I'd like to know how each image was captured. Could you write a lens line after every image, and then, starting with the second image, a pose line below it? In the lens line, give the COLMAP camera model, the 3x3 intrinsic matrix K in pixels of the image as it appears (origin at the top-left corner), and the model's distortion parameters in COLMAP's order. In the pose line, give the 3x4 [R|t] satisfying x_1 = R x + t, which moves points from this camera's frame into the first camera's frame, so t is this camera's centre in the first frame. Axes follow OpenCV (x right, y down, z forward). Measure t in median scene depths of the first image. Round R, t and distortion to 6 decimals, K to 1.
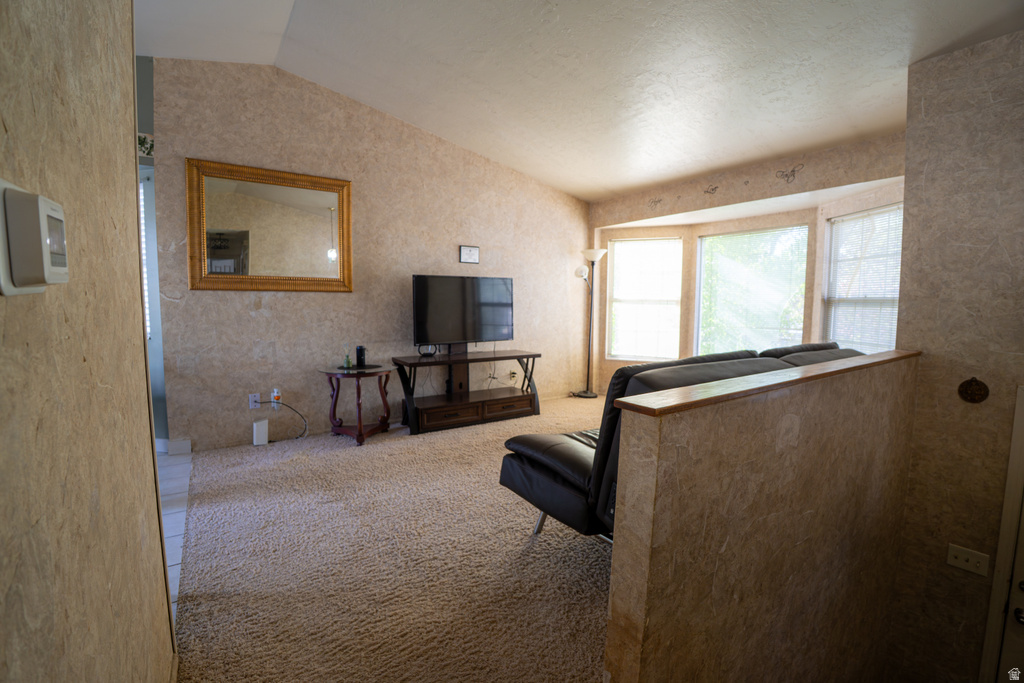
lens RADIAL K [[449.8, 0, 512.9], [0, 449.8, 339.1], [0, 0, 1]] dist [-0.055752, 0.005666]
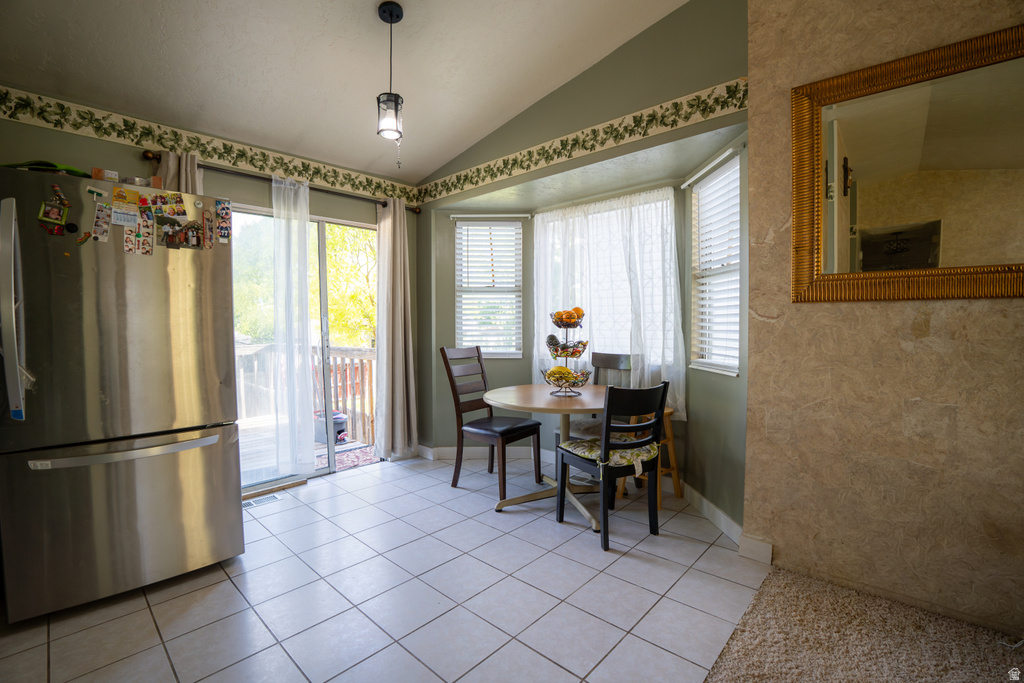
lens RADIAL K [[449.8, 0, 508.1], [0, 449.8, 342.3], [0, 0, 1]] dist [-0.055752, 0.005666]
pose [[0.222050, 0.029929, -0.974576, -0.226125], [-0.075312, 0.997069, 0.013461, -0.035701], [0.972122, 0.070408, 0.223654, 0.472712]]
